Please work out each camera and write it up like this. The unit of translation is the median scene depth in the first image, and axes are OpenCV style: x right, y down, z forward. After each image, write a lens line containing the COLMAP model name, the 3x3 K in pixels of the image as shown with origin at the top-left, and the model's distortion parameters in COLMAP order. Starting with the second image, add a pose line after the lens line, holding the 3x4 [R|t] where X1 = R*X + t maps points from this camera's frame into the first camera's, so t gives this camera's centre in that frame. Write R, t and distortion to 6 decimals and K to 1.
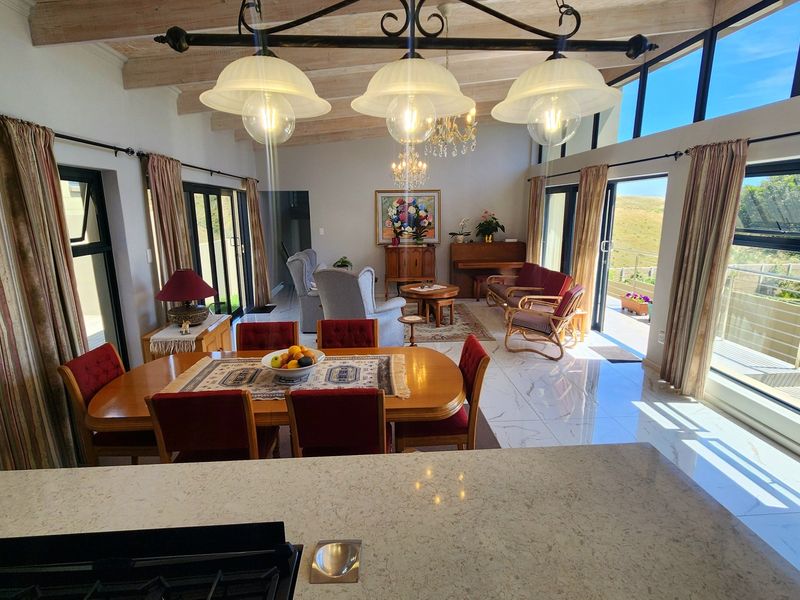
lens RADIAL K [[435.8, 0, 402.2], [0, 435.8, 300.1], [0, 0, 1]] dist [-0.000401, -0.001816]
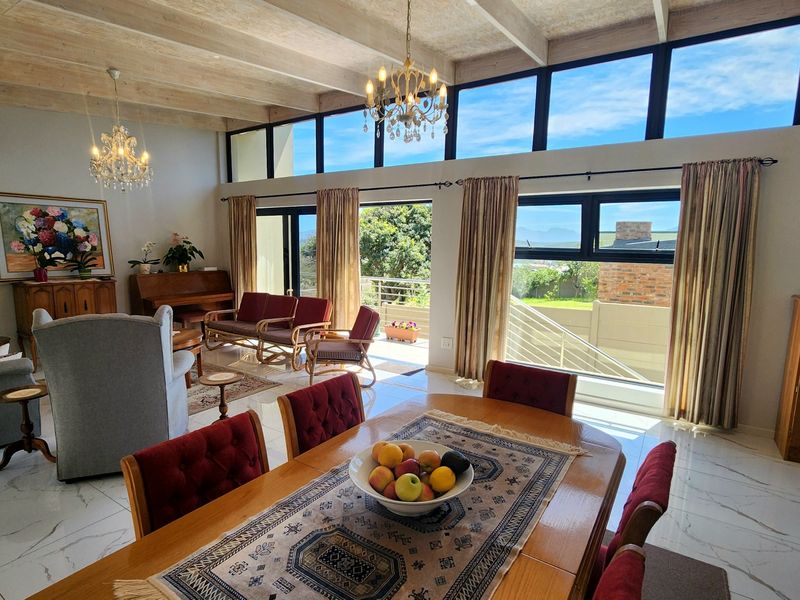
lens RADIAL K [[435.8, 0, 397.8], [0, 435.8, 300.2], [0, 0, 1]] dist [-0.000401, -0.001816]
pose [[0.599321, -0.082190, 0.796279, -0.205768], [0.147044, 0.989093, -0.008581, -0.017698], [-0.786888, 0.122231, 0.604869, 0.220278]]
